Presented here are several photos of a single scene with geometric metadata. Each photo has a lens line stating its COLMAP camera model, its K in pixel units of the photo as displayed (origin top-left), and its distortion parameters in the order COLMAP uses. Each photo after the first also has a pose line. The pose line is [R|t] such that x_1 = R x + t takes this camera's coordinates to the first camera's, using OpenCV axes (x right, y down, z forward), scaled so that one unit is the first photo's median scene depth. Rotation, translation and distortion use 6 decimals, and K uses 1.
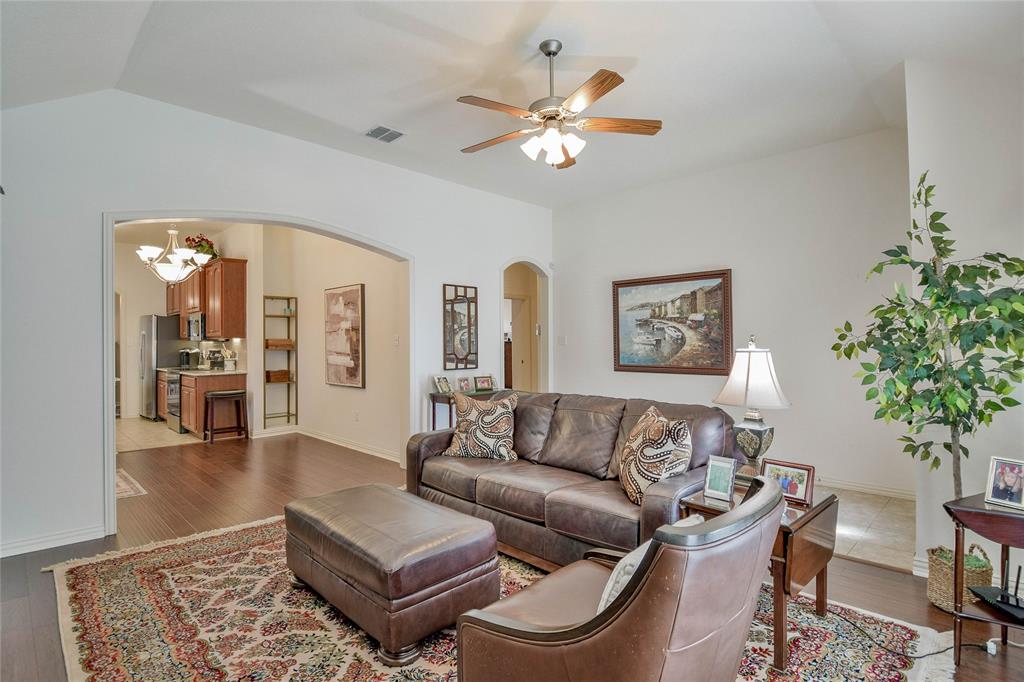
lens RADIAL K [[511.4, 0, 507.7], [0, 511.4, 331.8], [0, 0, 1]] dist [0.033602, -0.040396]
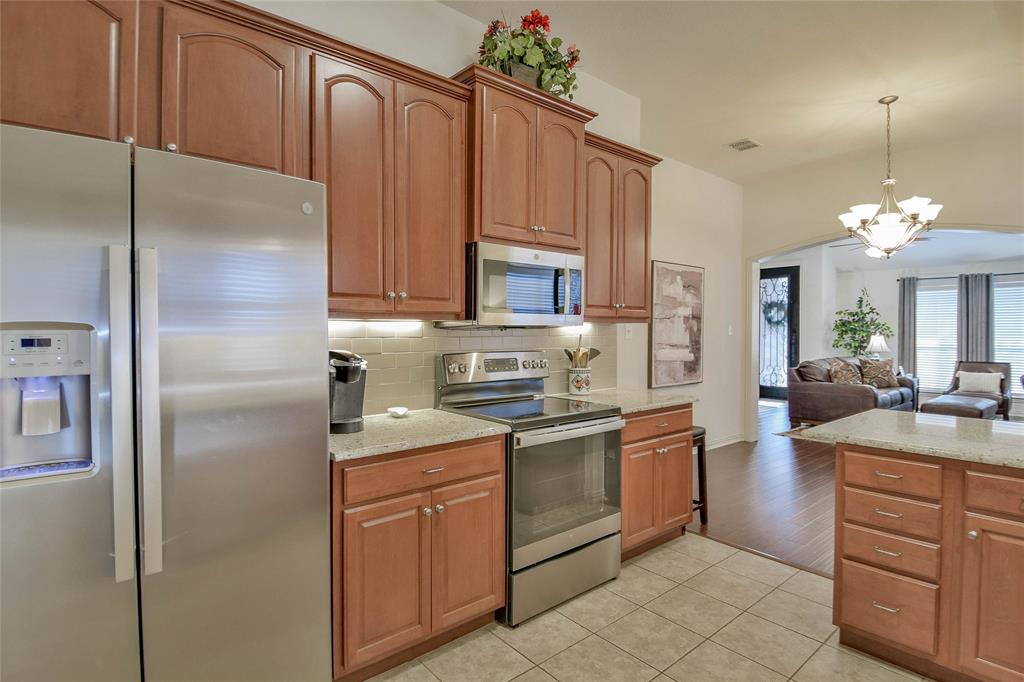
lens RADIAL K [[508.1, 0, 509.5], [0, 508.1, 332.2], [0, 0, 1]] dist [0.031804, -0.043805]
pose [[0.082053, 0.003874, 0.996620, -1.050243], [-0.019277, 0.999812, -0.002299, 0.025154], [-0.996442, -0.019024, 0.082112, 1.093932]]
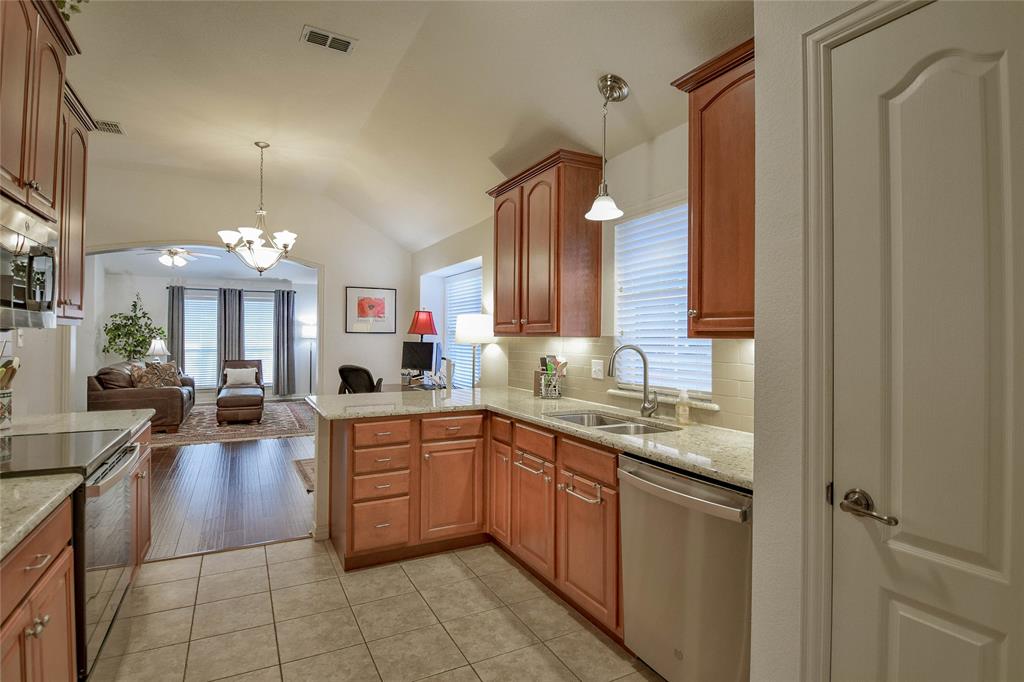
lens RADIAL K [[511.4, 0, 507.7], [0, 511.4, 331.8], [0, 0, 1]] dist [0.033602, -0.040396]
pose [[-0.955659, 0.005673, 0.294422, -0.976832], [-0.002674, 0.999606, -0.027942, 0.027470], [-0.294465, -0.027490, -0.955267, 1.275611]]
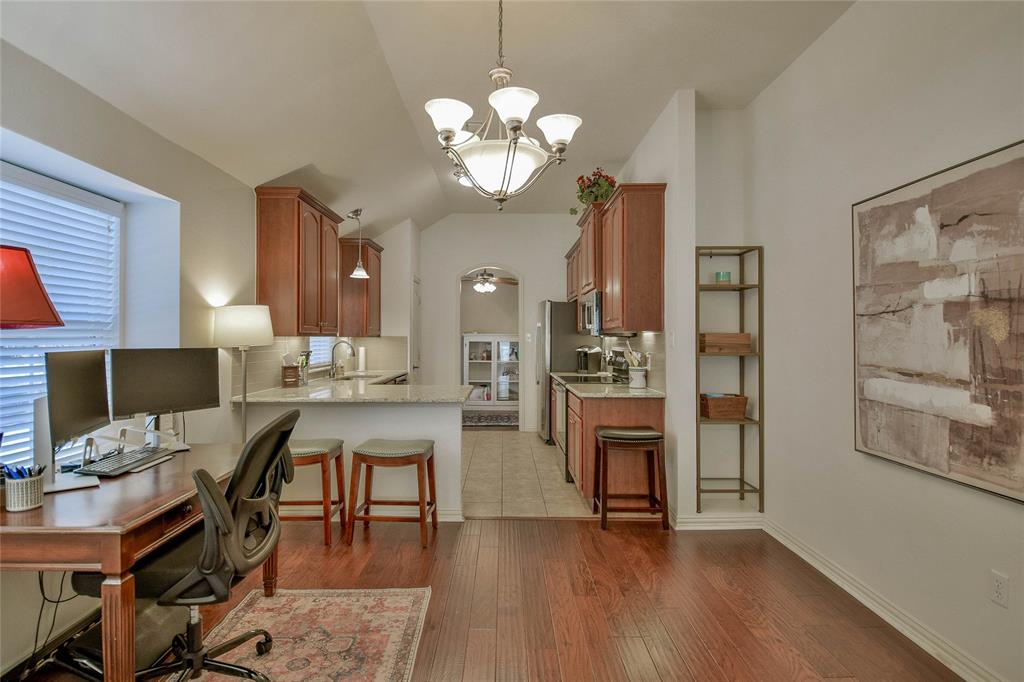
lens RADIAL K [[511.4, 0, 507.7], [0, 511.4, 331.8], [0, 0, 1]] dist [0.033602, -0.040396]
pose [[0.718010, 0.002446, -0.696028, -0.261347], [0.002180, 0.999981, 0.005763, 0.009712], [0.696029, -0.005655, 0.717991, 0.519377]]
